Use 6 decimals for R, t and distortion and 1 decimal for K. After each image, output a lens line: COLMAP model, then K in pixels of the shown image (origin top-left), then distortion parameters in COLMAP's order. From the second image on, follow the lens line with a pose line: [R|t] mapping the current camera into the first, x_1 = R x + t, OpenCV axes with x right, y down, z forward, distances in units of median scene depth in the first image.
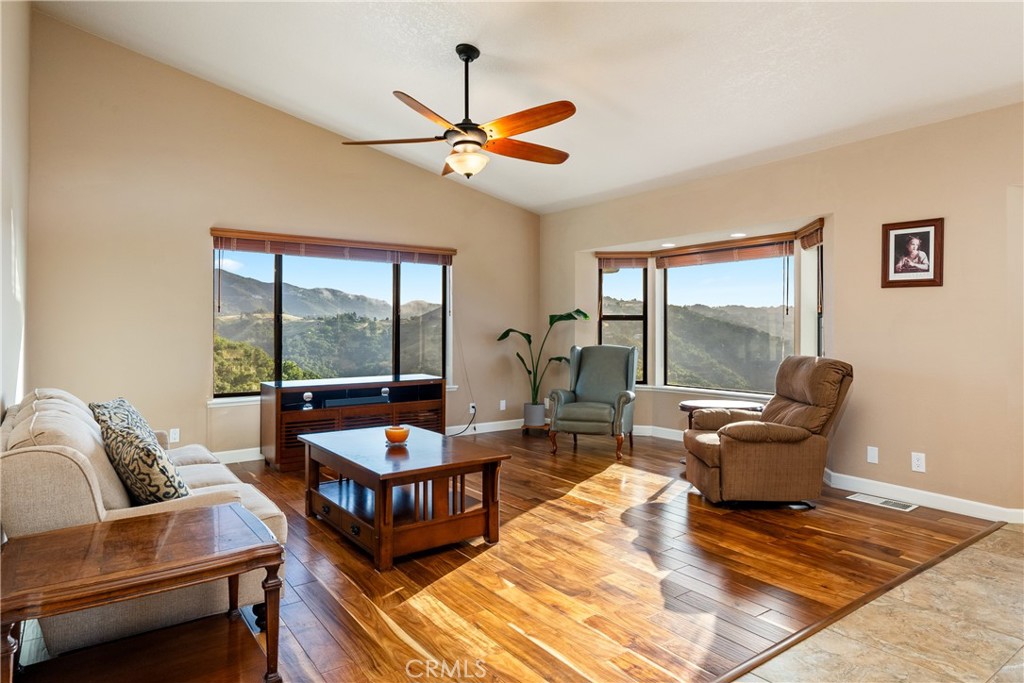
lens RADIAL K [[605.9, 0, 515.0], [0, 605.9, 330.0], [0, 0, 1]] dist [-0.002114, -0.001669]
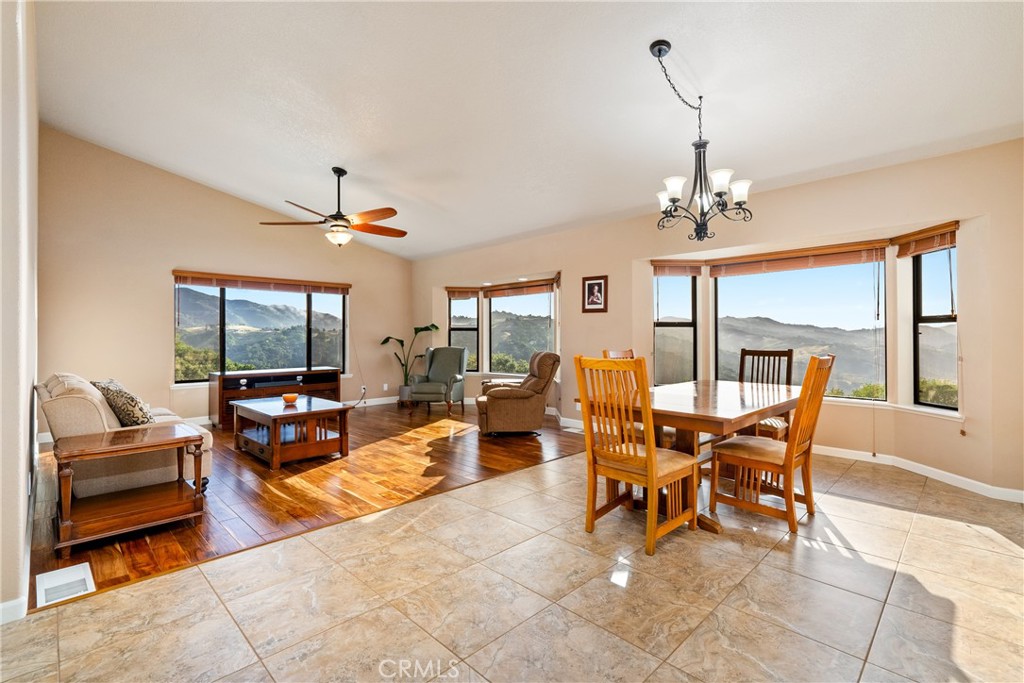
lens RADIAL K [[468.3, 0, 513.0], [0, 468.3, 336.8], [0, 0, 1]] dist [-0.001990, 0.000403]
pose [[0.987843, -0.003508, 0.155413, 0.176015], [0.004017, 0.999988, -0.002963, 0.004444], [-0.155401, 0.003551, 0.987845, -0.322476]]
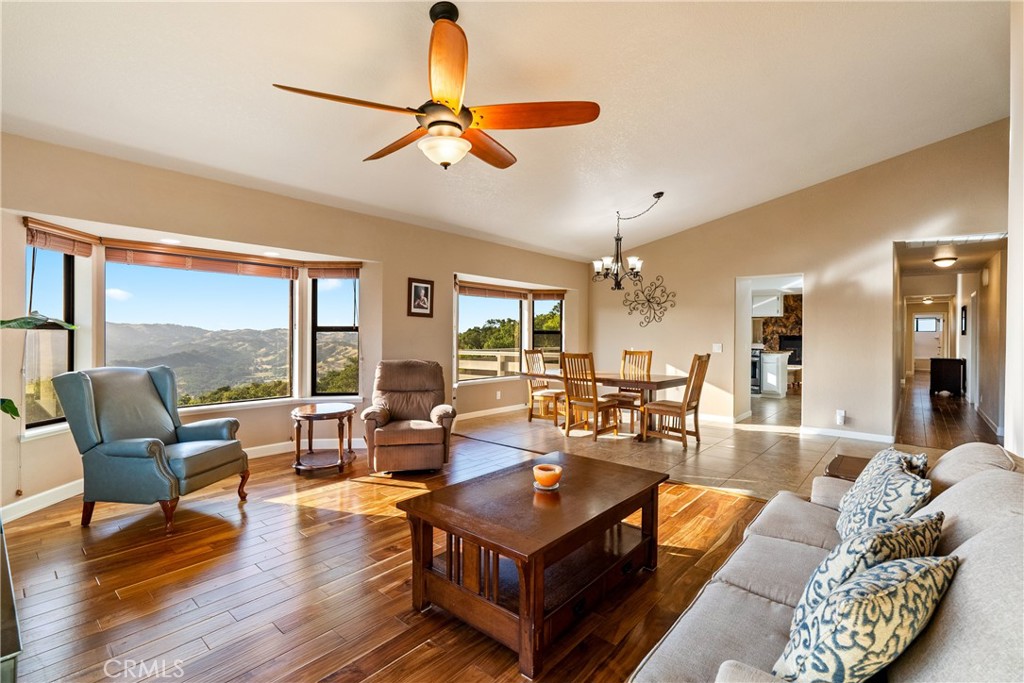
lens RADIAL K [[468.8, 0, 513.8], [0, 468.8, 339.4], [0, 0, 1]] dist [-0.001404, 0.000398]
pose [[-0.232713, -0.000211, 0.972545, -0.656280], [0.004289, 0.999990, 0.001243, -0.006781], [-0.972536, 0.004460, -0.232710, 0.962405]]
